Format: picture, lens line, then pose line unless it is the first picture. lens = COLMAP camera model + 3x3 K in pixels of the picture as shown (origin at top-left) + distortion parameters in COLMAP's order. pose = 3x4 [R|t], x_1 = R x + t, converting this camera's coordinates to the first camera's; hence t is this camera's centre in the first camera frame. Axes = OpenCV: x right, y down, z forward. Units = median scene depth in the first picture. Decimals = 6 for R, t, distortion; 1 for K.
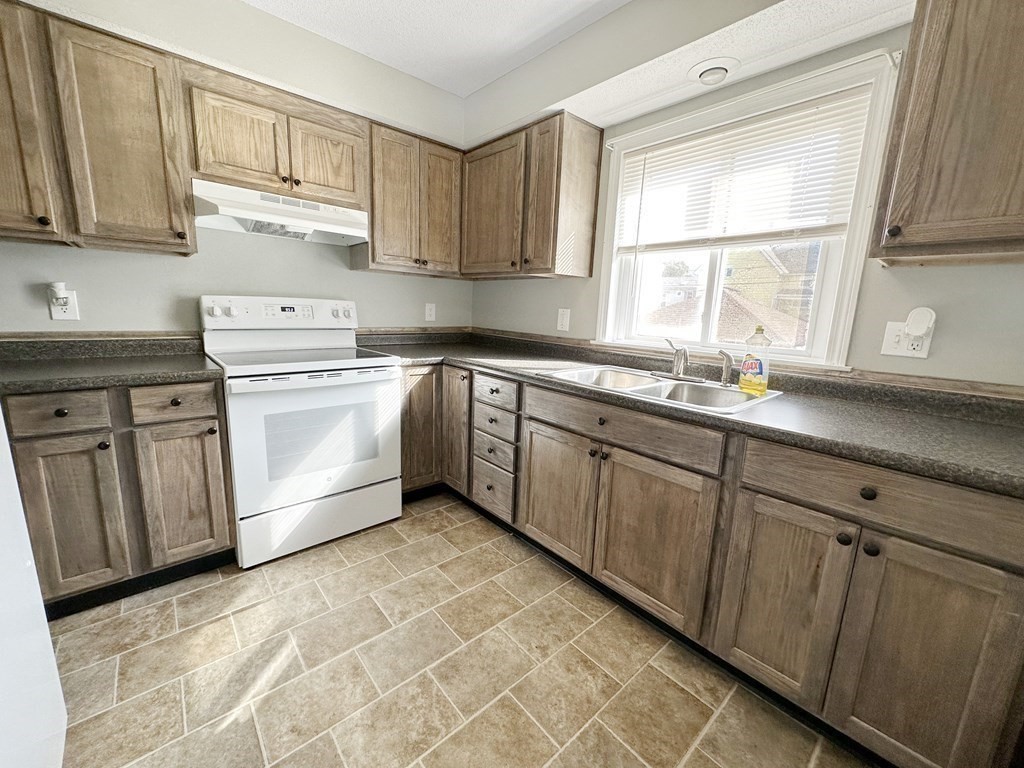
lens RADIAL K [[410.2, 0, 511.9], [0, 410.2, 383.8], [0, 0, 1]] dist [-0.004766, 0.000055]
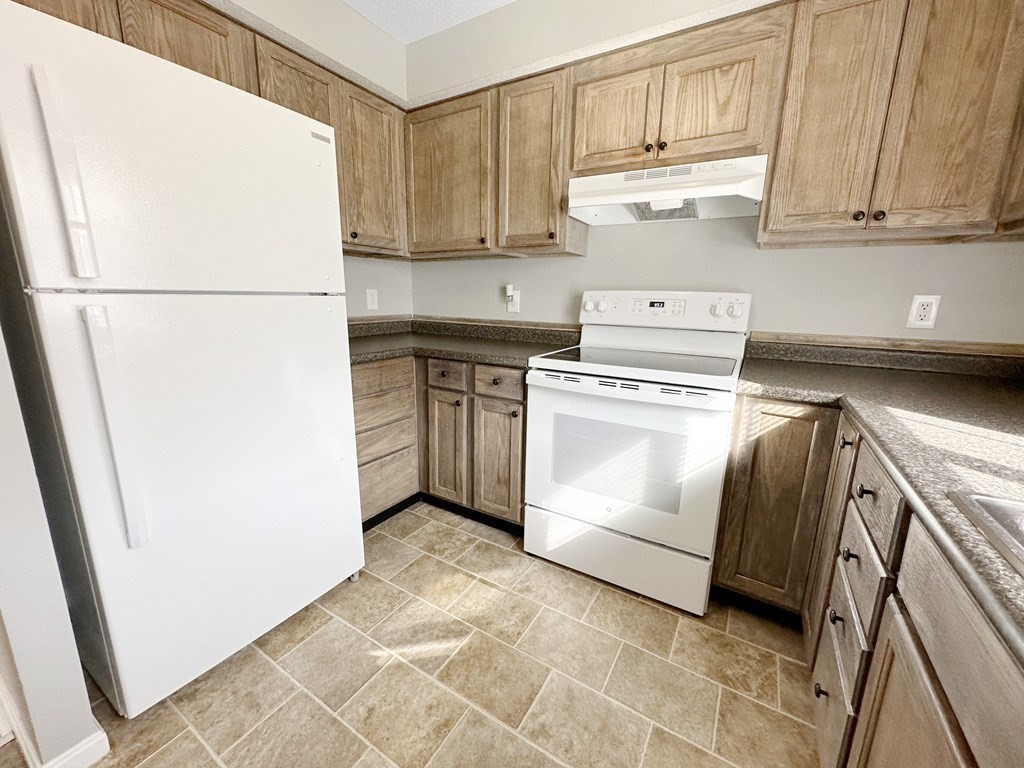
lens RADIAL K [[410.2, 0, 511.6], [0, 410.2, 382.6], [0, 0, 1]] dist [-0.004766, 0.000055]
pose [[0.294822, 0.168924, -0.940502, 0.243621], [-0.180943, 0.976312, 0.118635, -0.083781], [0.938264, 0.135201, 0.318403, 0.564780]]
